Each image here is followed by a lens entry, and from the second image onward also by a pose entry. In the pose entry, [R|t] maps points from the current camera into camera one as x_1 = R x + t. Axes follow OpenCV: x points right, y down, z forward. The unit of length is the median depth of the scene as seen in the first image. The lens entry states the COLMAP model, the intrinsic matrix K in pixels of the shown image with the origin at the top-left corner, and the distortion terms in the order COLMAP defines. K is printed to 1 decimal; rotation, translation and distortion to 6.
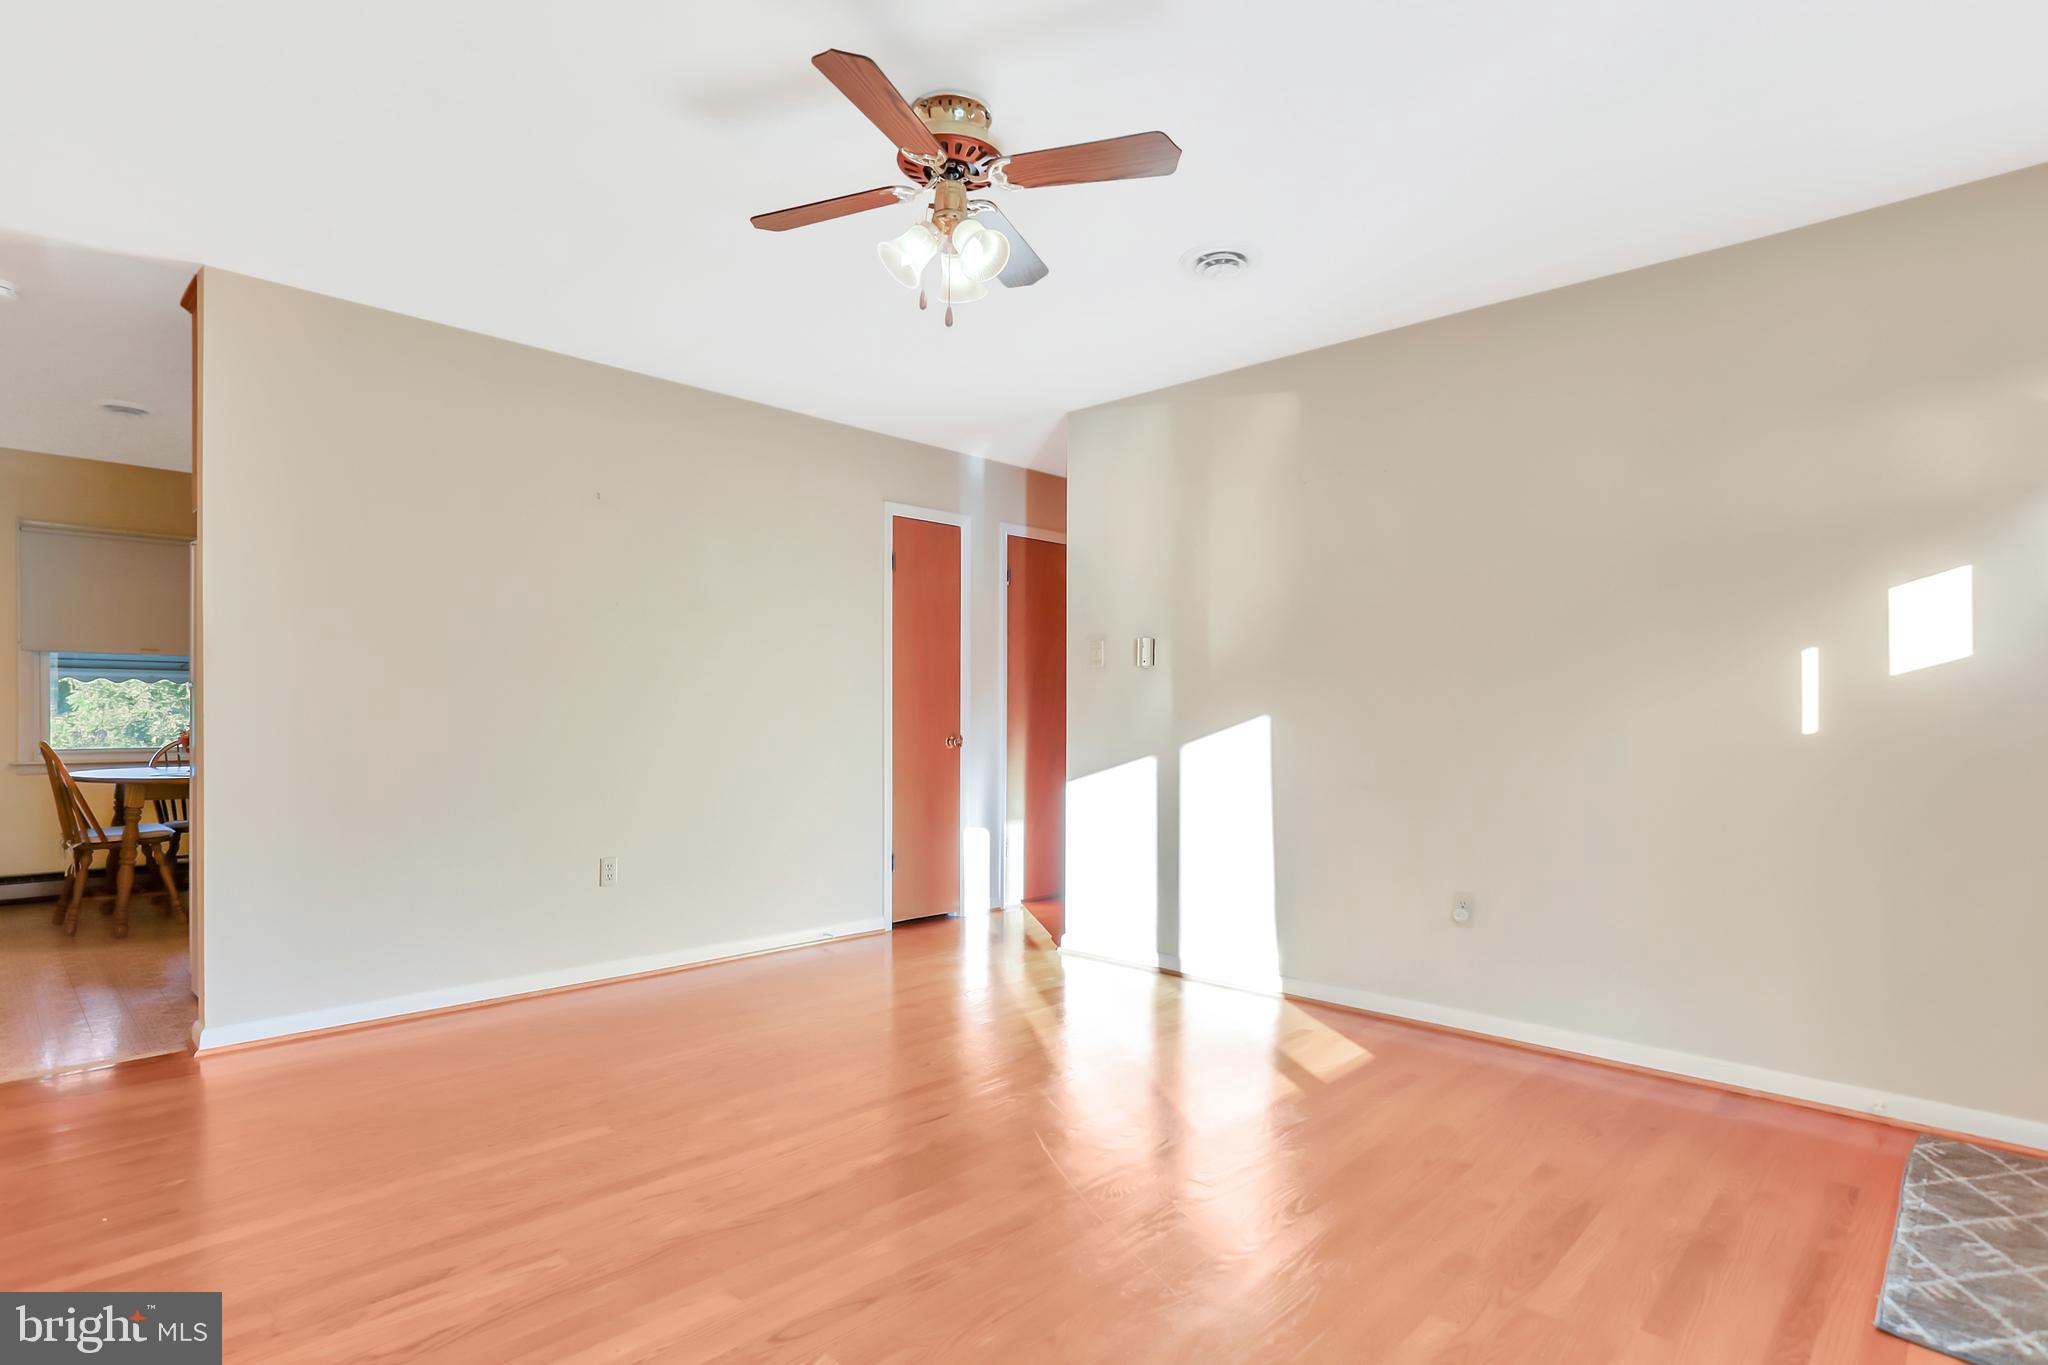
lens RADIAL K [[1080.7, 0, 1028.9], [0, 1080.7, 721.2], [0, 0, 1]] dist [-0.049878, 0.043771]
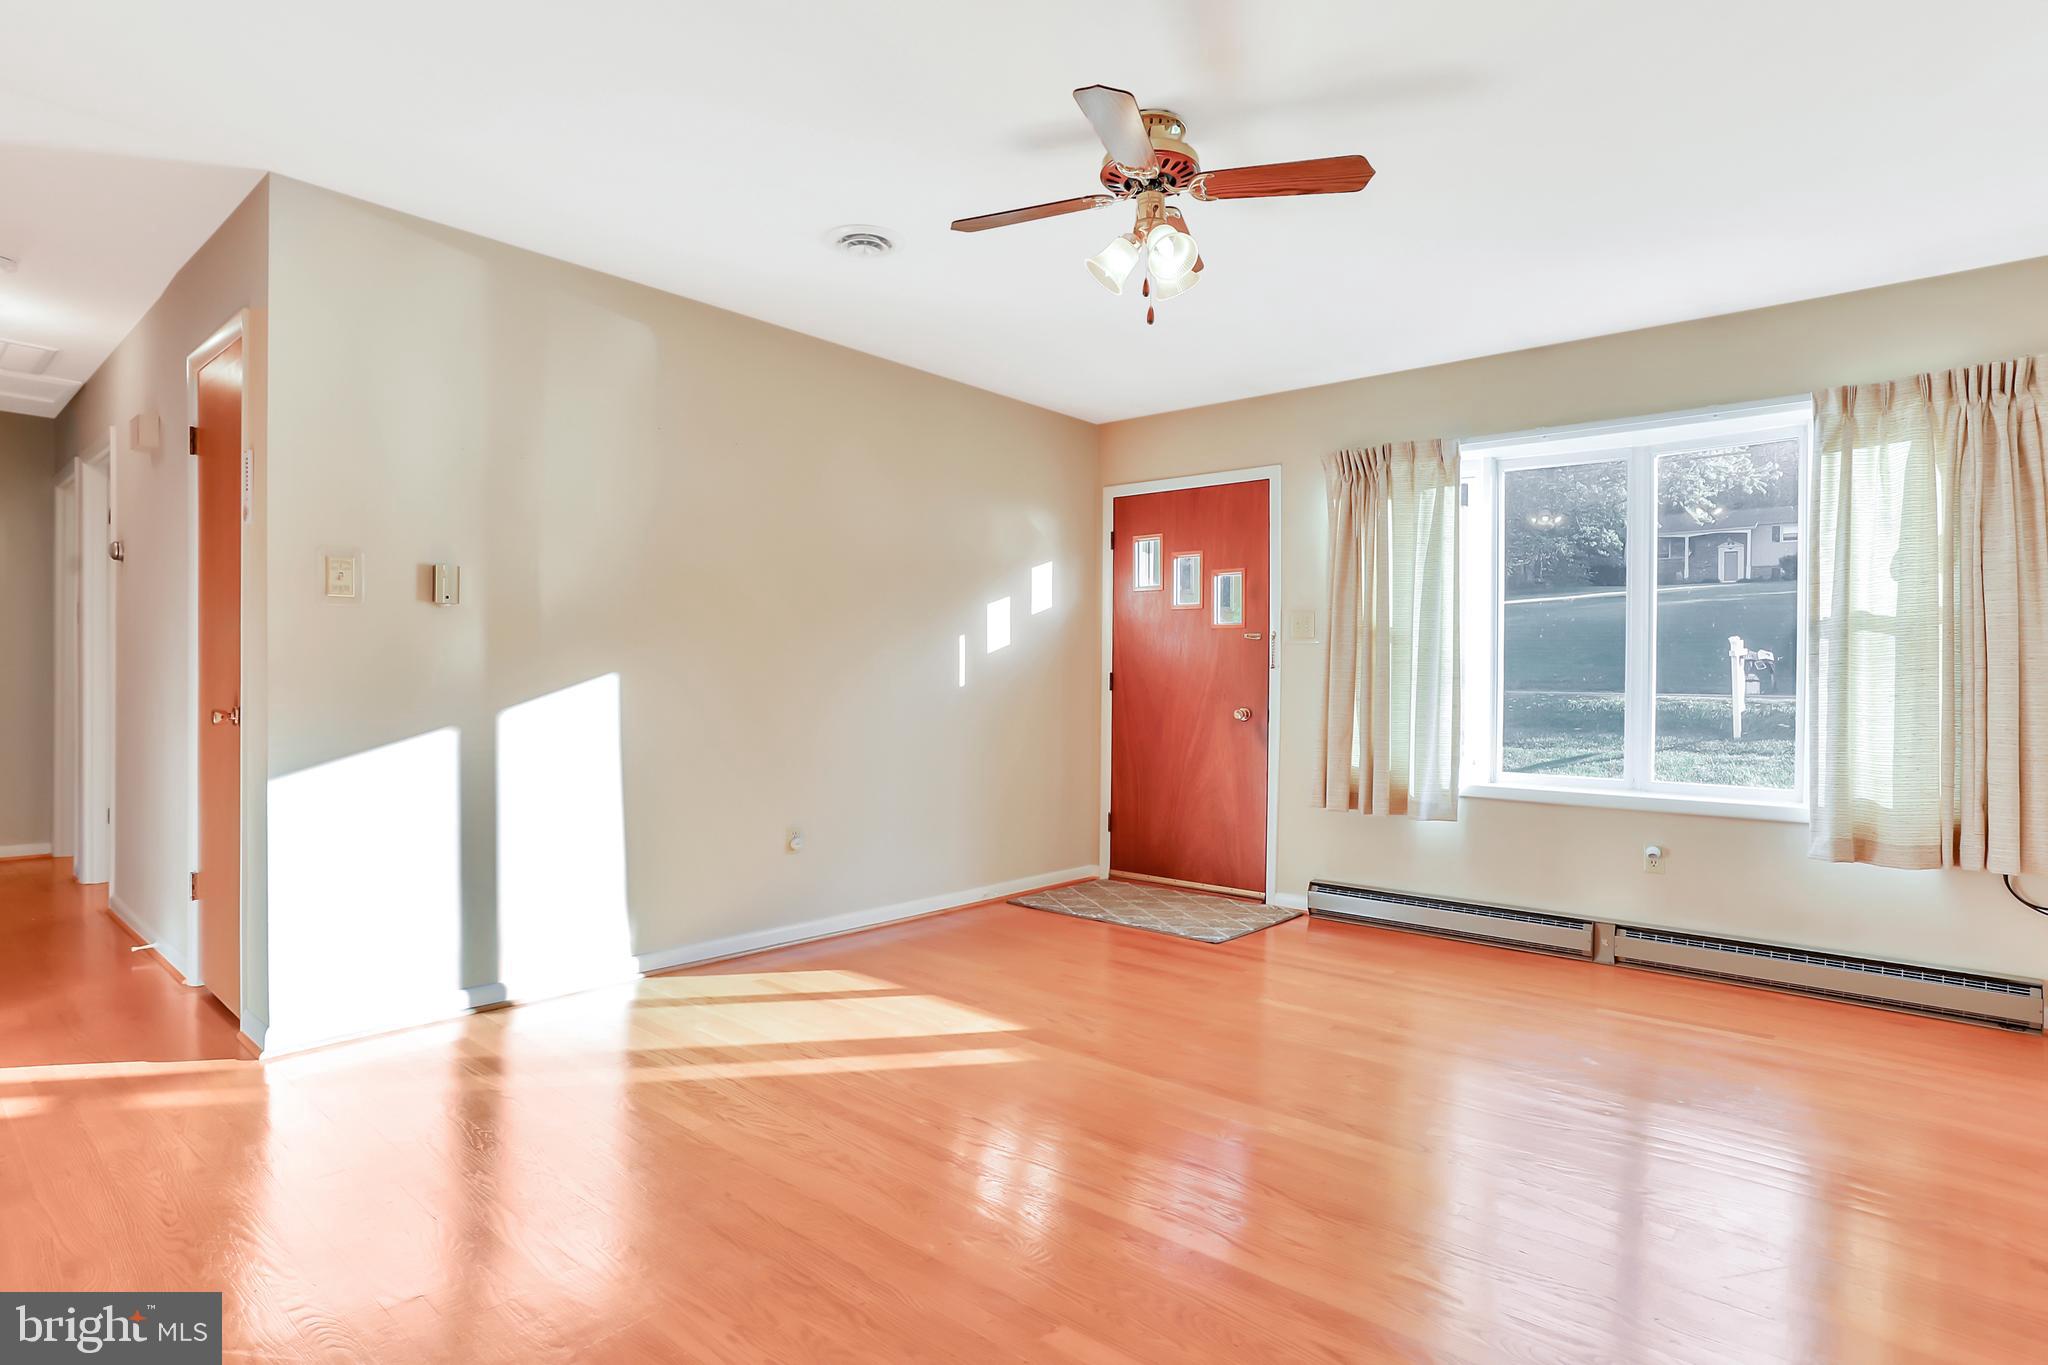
lens RADIAL K [[1071.2, 0, 1024.0], [0, 1071.2, 682.5], [0, 0, 1]] dist [-0.003718, -0.000236]
pose [[-0.040390, -0.010541, 0.999128, -0.711603], [-0.006533, 0.999926, 0.010285, -0.009772], [-0.999163, -0.006112, -0.040456, 0.720560]]
